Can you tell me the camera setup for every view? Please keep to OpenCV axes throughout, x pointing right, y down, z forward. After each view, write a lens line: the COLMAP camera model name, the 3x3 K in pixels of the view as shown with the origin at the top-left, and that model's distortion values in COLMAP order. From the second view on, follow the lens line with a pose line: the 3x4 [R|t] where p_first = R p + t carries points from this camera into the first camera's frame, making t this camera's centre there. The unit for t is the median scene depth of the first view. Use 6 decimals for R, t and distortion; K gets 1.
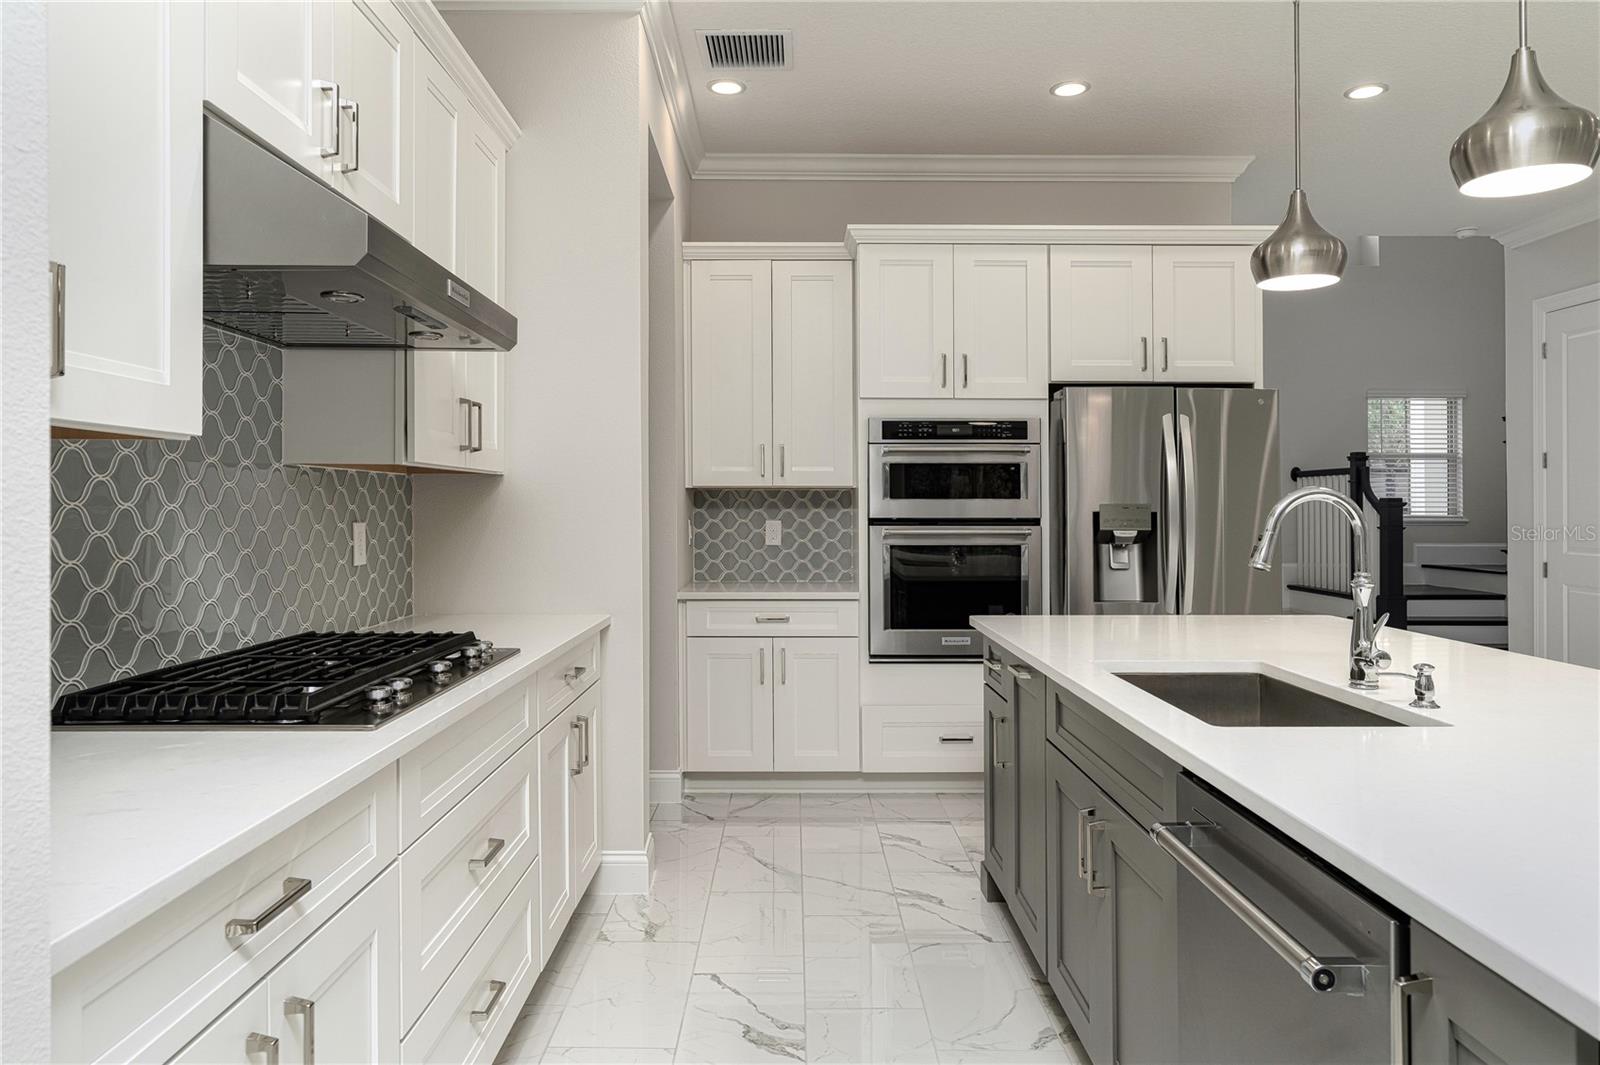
lens RADIAL K [[1068.6, 0, 800.0], [0, 1068.6, 532.5], [0, 0, 1]] dist [0.000143, 0.000265]
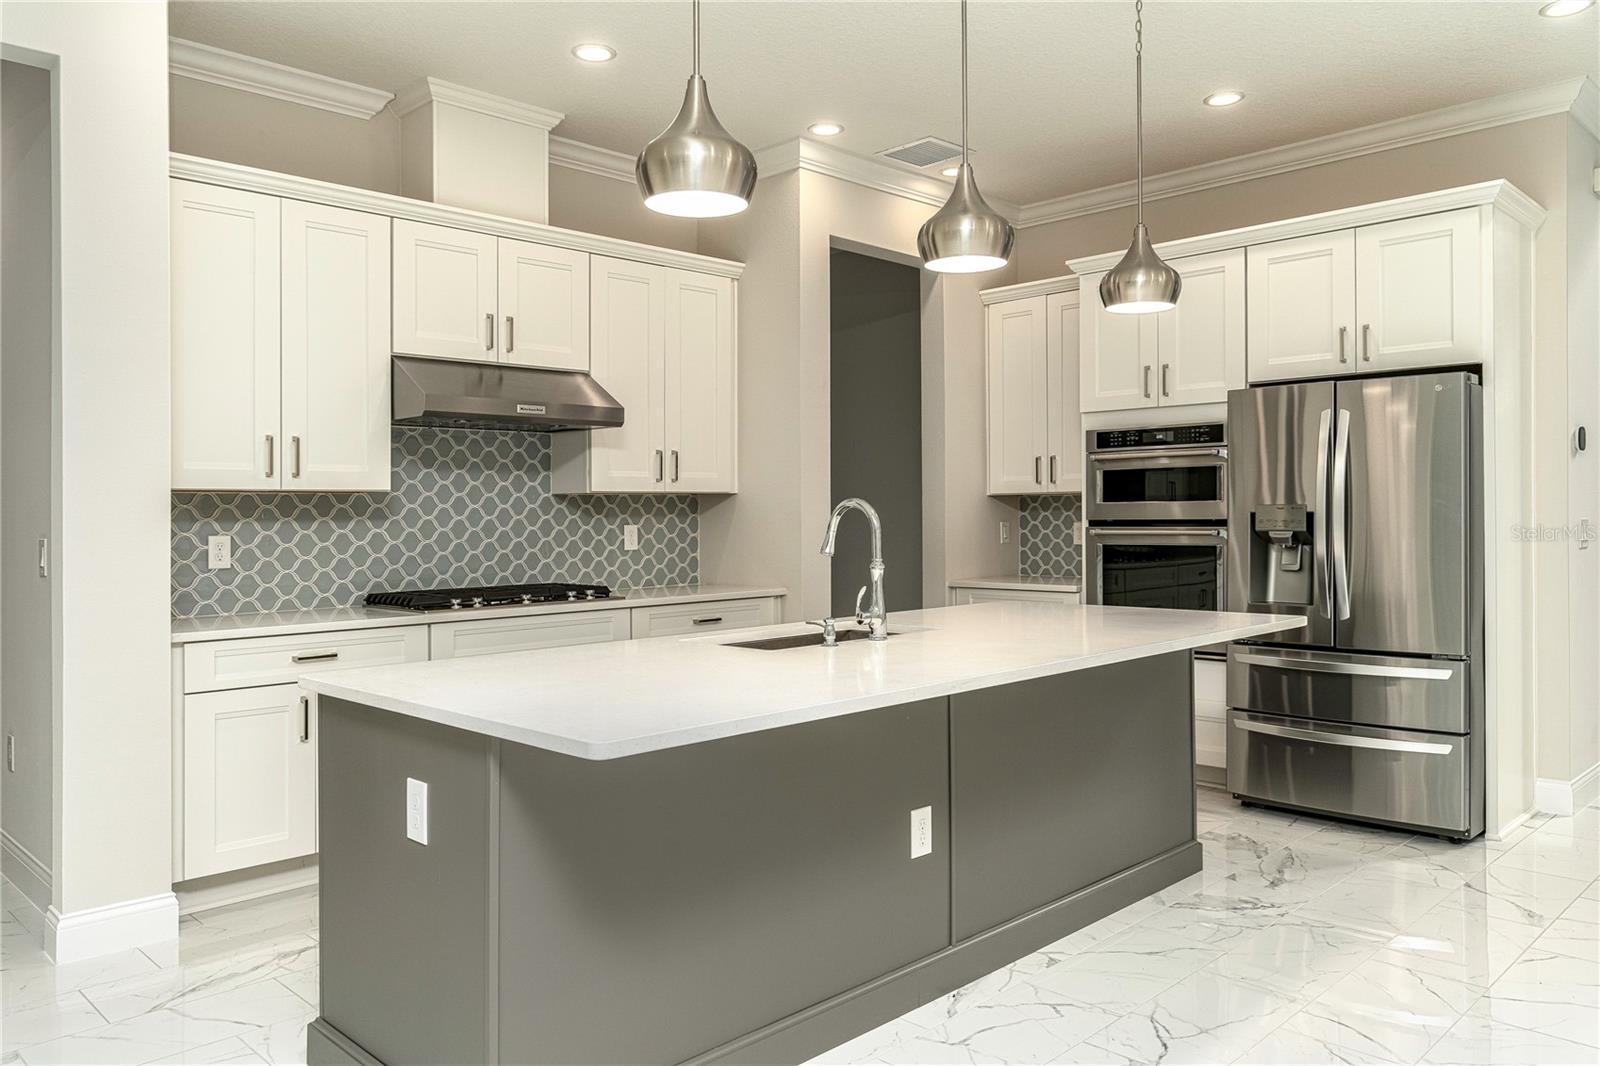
lens RADIAL K [[1157.2, 0, 800.0], [0, 1157.2, 533.0], [0, 0, 1]] dist [0.000134, -0.000112]
pose [[0.707837, 0.000788, -0.706375, 0.706411], [-0.000302, 1.000000, 0.000814, -0.000950], [0.706376, -0.000363, 0.707837, -0.066213]]
